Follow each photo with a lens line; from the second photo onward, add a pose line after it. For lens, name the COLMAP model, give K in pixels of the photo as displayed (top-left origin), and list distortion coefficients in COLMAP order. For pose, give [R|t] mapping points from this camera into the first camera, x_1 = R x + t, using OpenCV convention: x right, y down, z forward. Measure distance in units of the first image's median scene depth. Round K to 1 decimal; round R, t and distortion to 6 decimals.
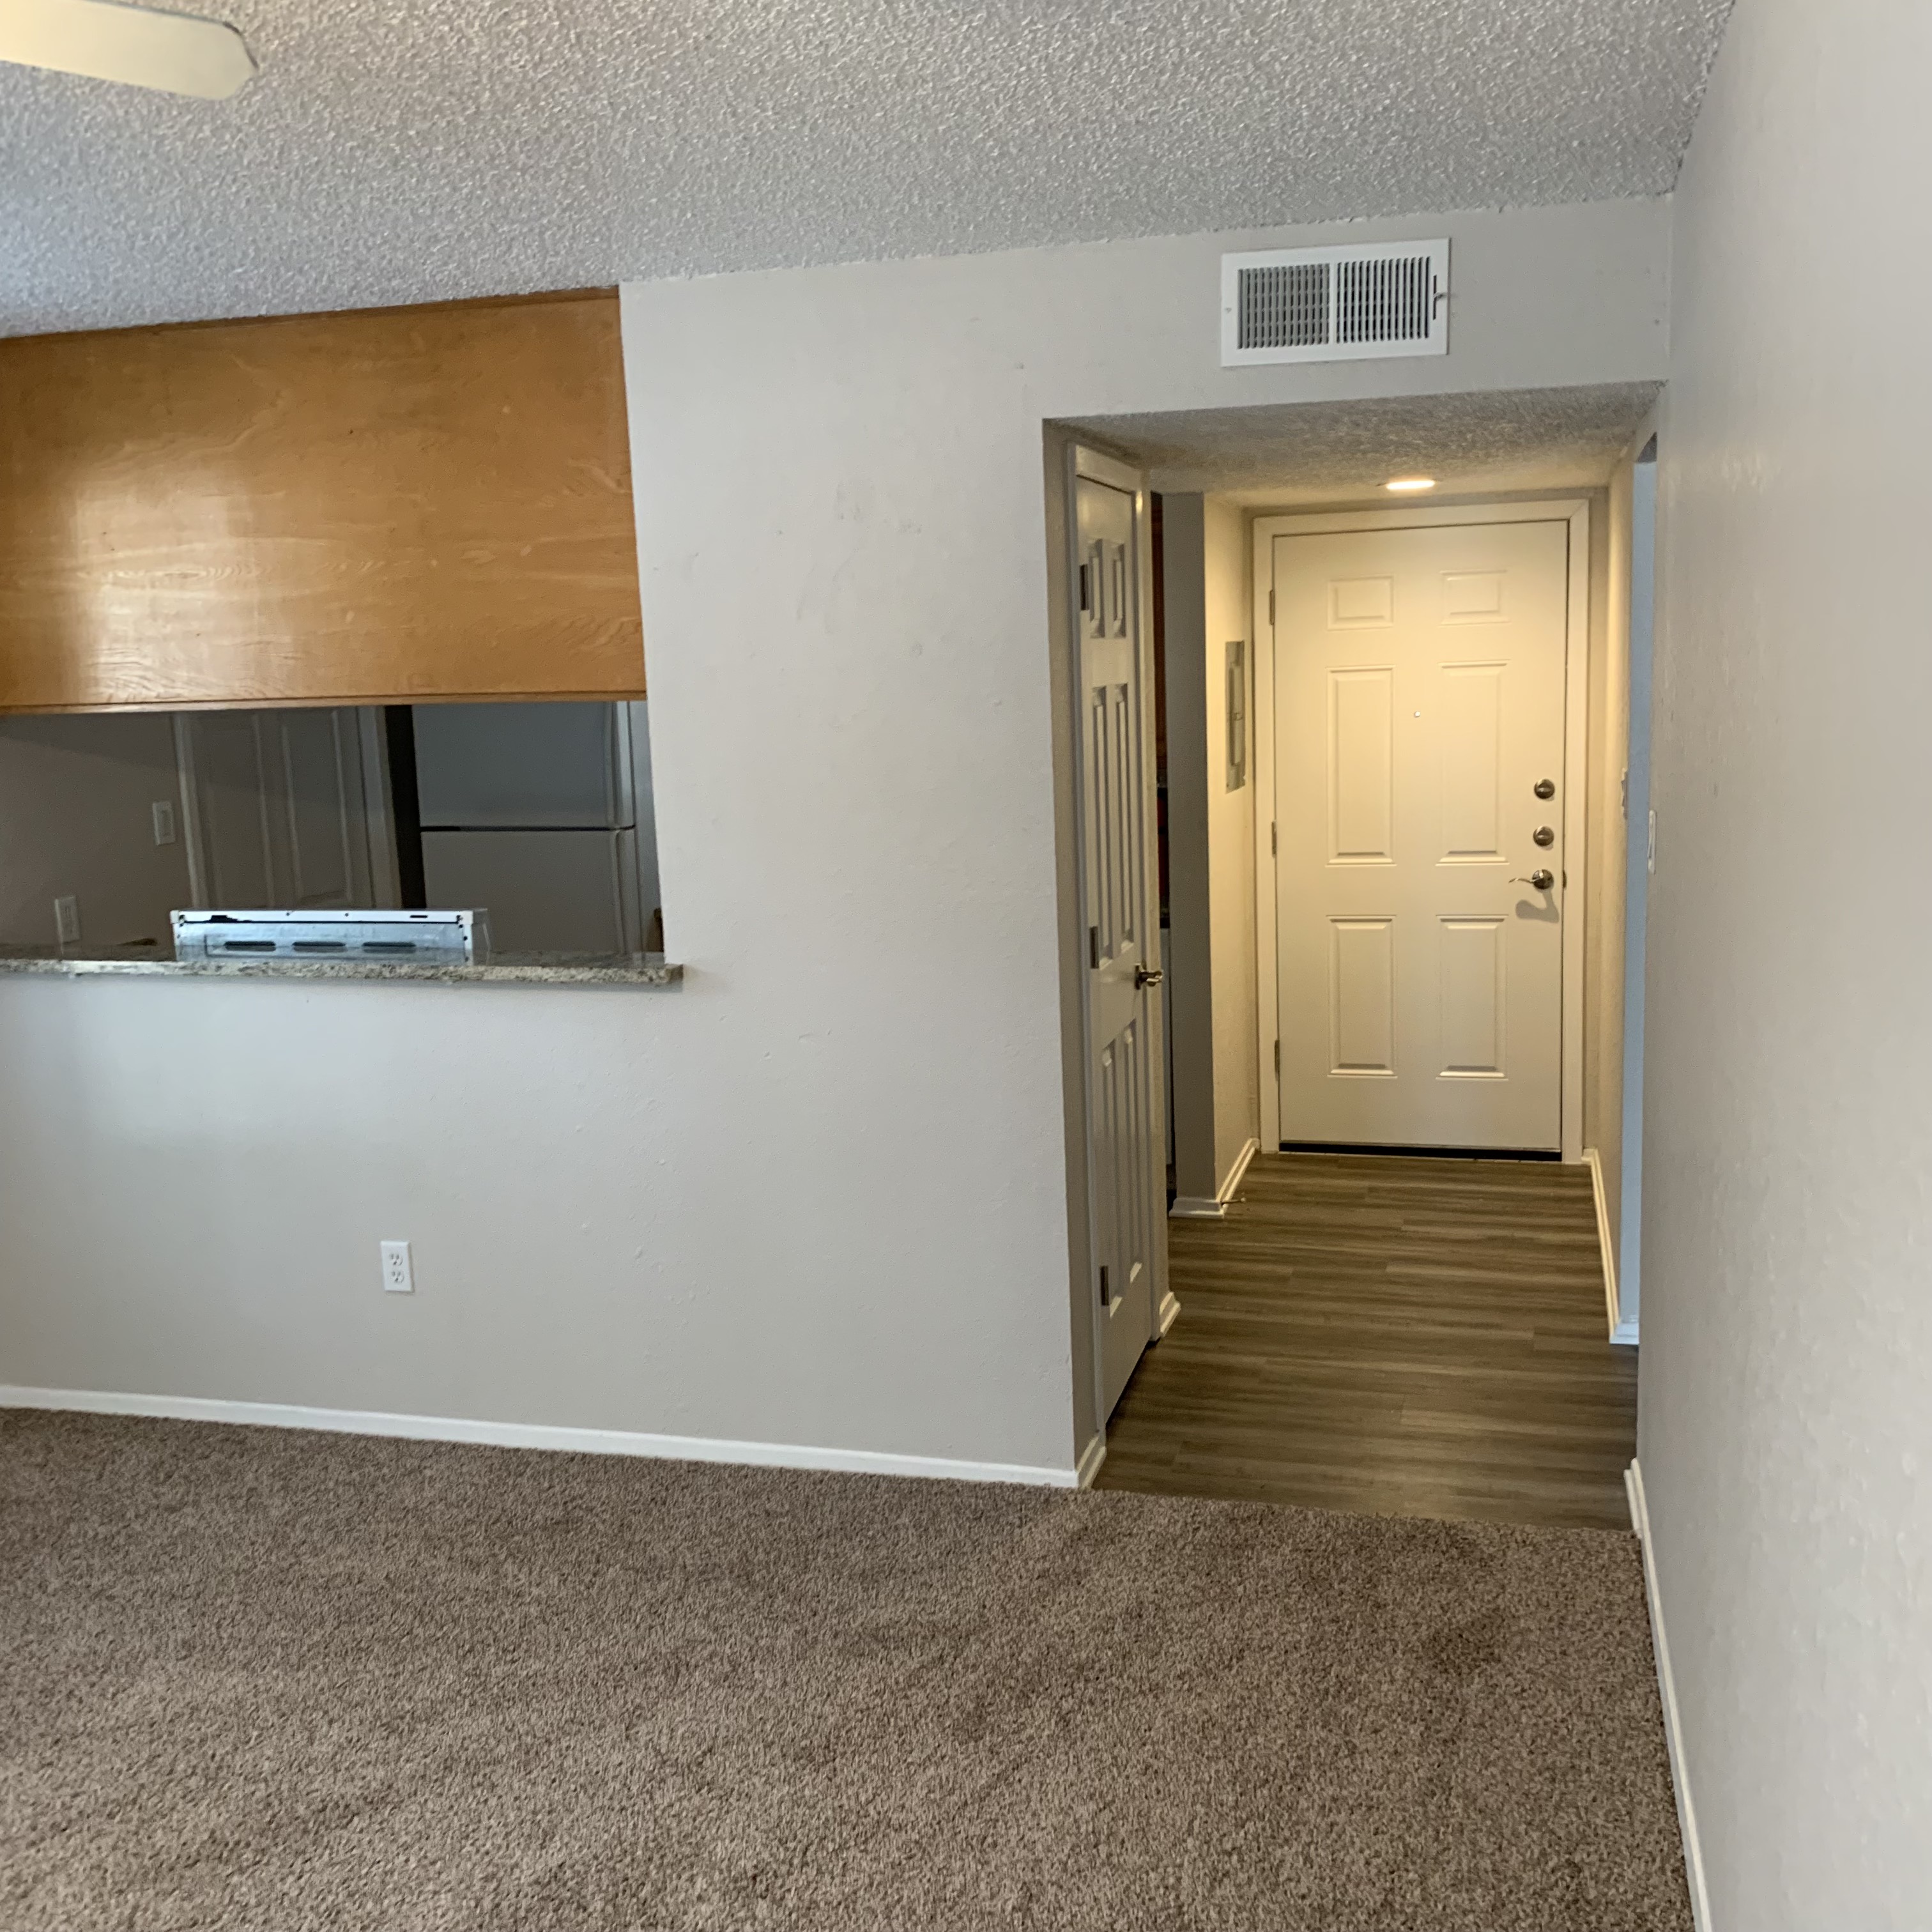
lens RADIAL K [[1990.9, 0, 966.0], [0, 1990.9, 966.0], [0, 0, 1]] dist [0.001812, -0.013738]
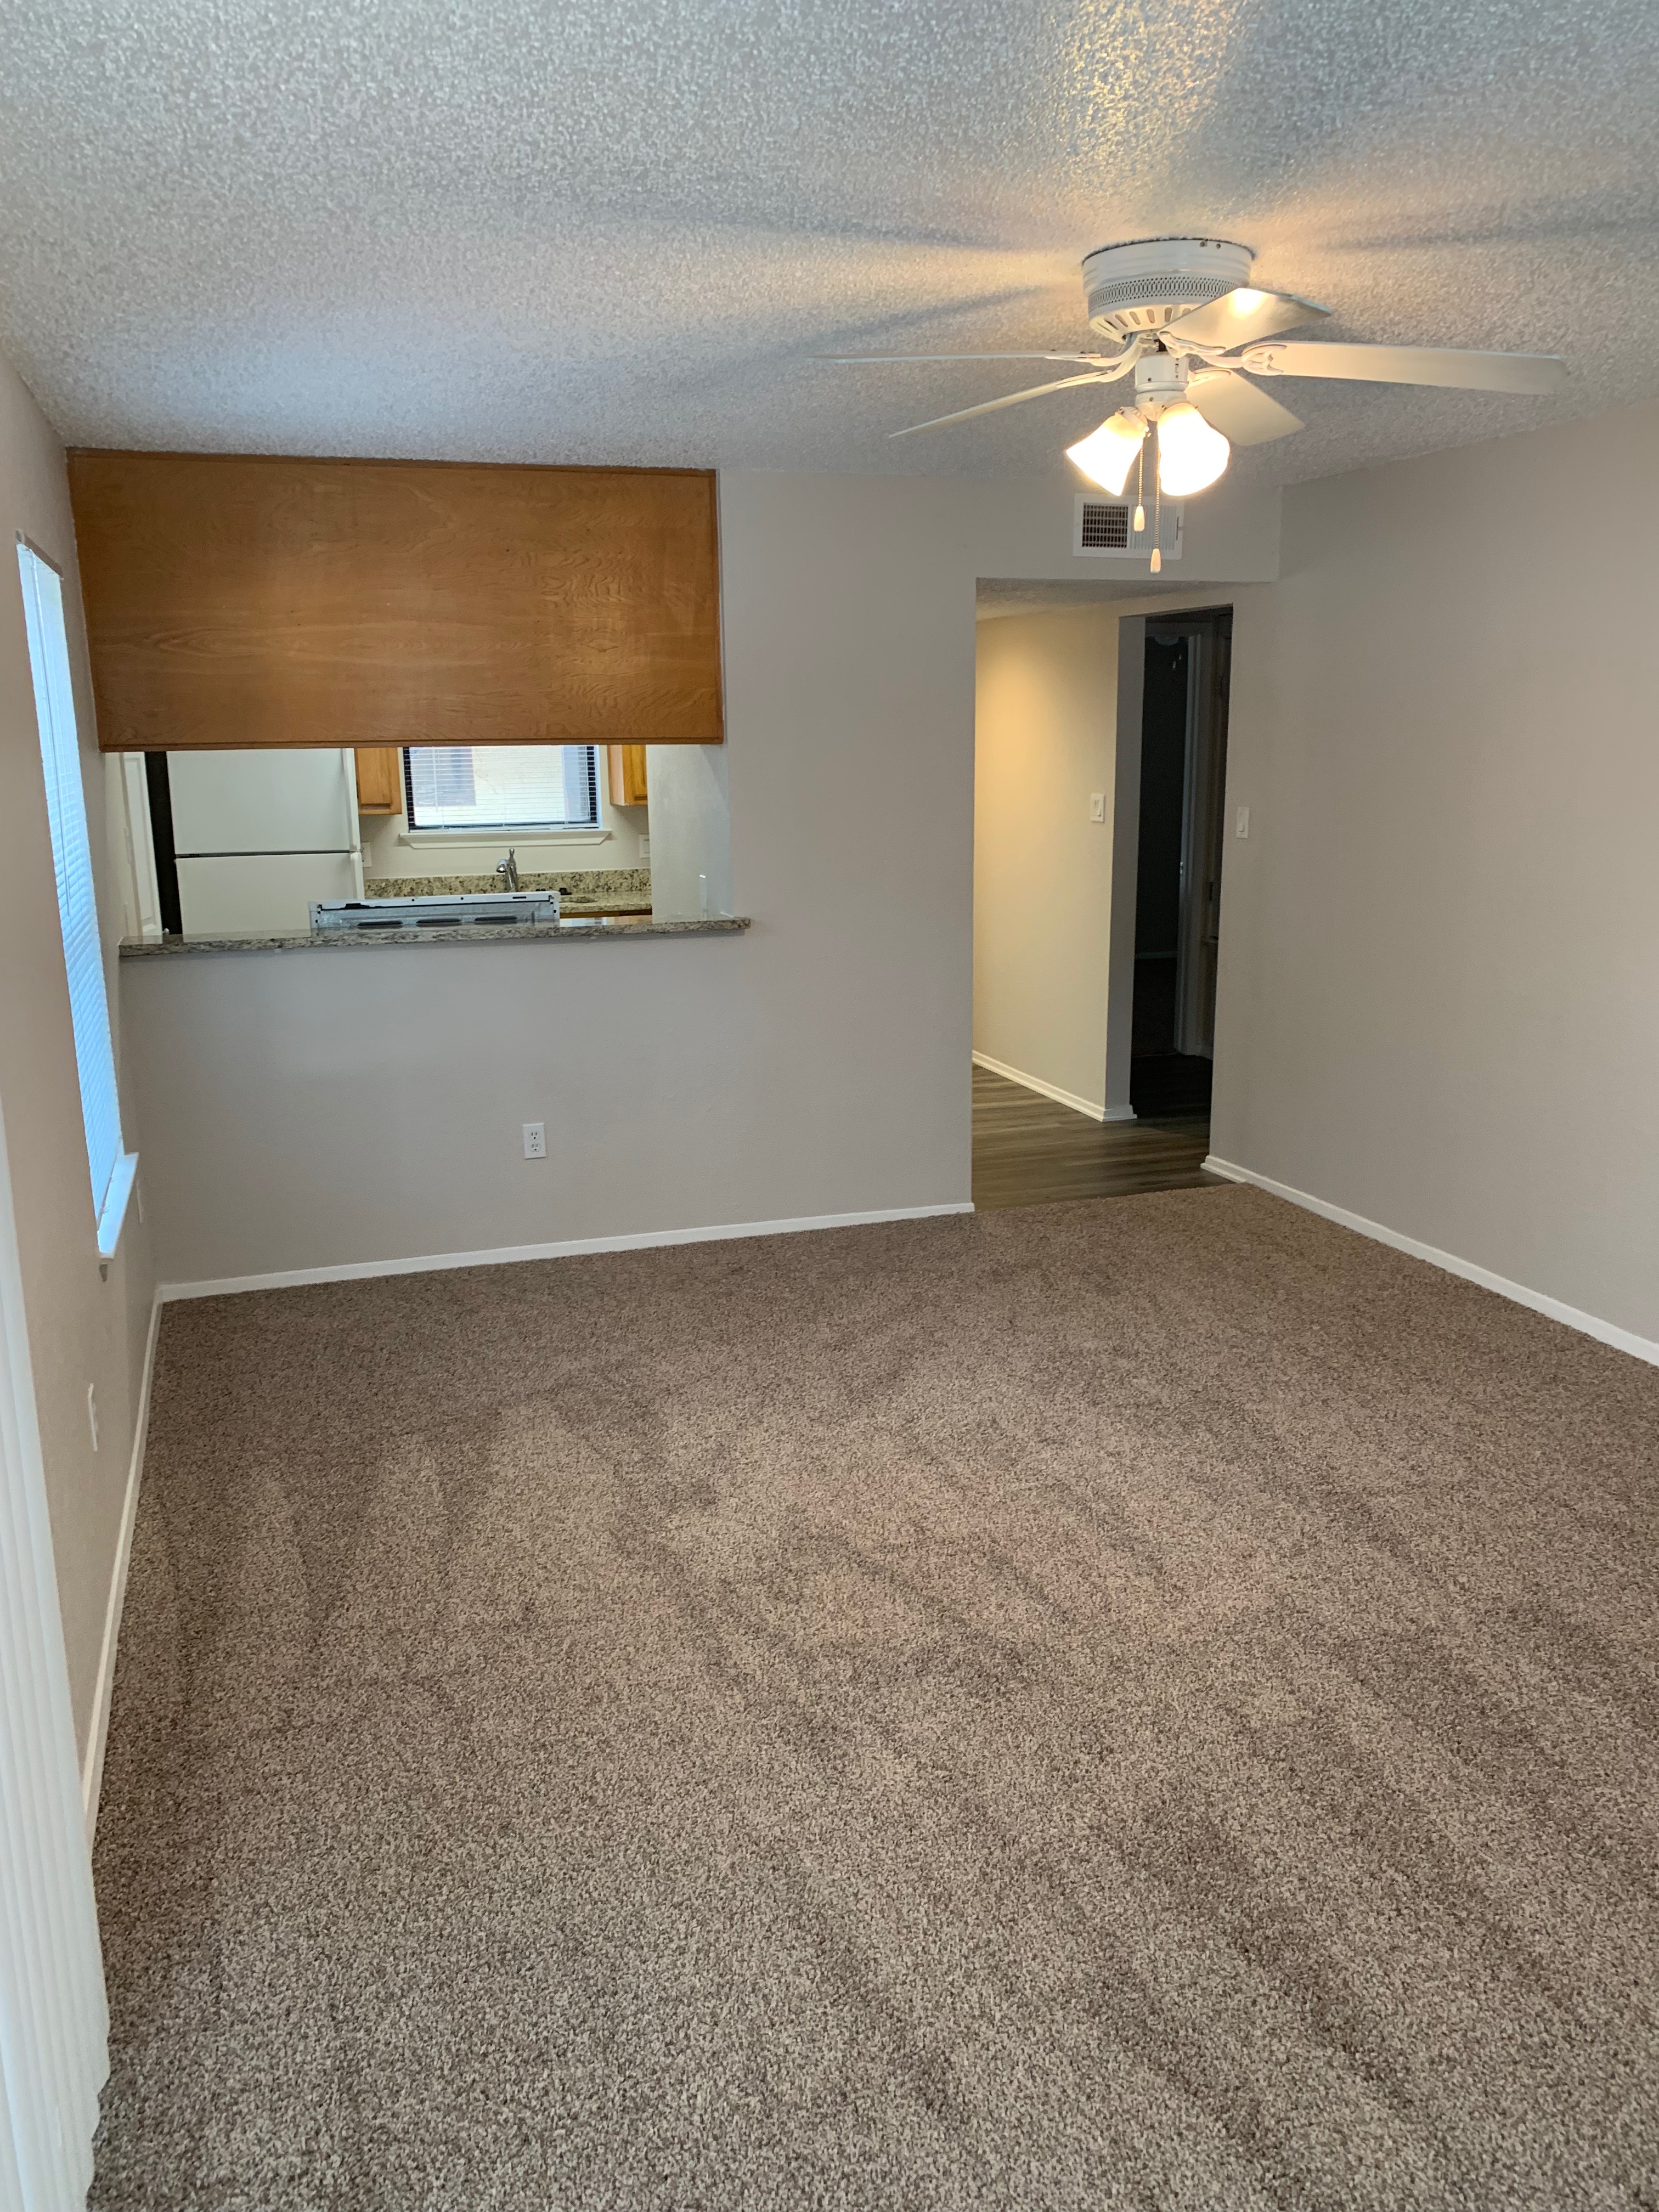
lens RADIAL K [[1721.1, 0, 829.5], [0, 1721.1, 1106.0], [0, 0, 1]] dist [0.007448, 0.000751]
pose [[0.836711, -0.101476, 0.538162, -0.831649], [0.072024, 0.994537, 0.075551, 0.050996], [-0.542888, -0.024454, 0.839449, -0.171735]]
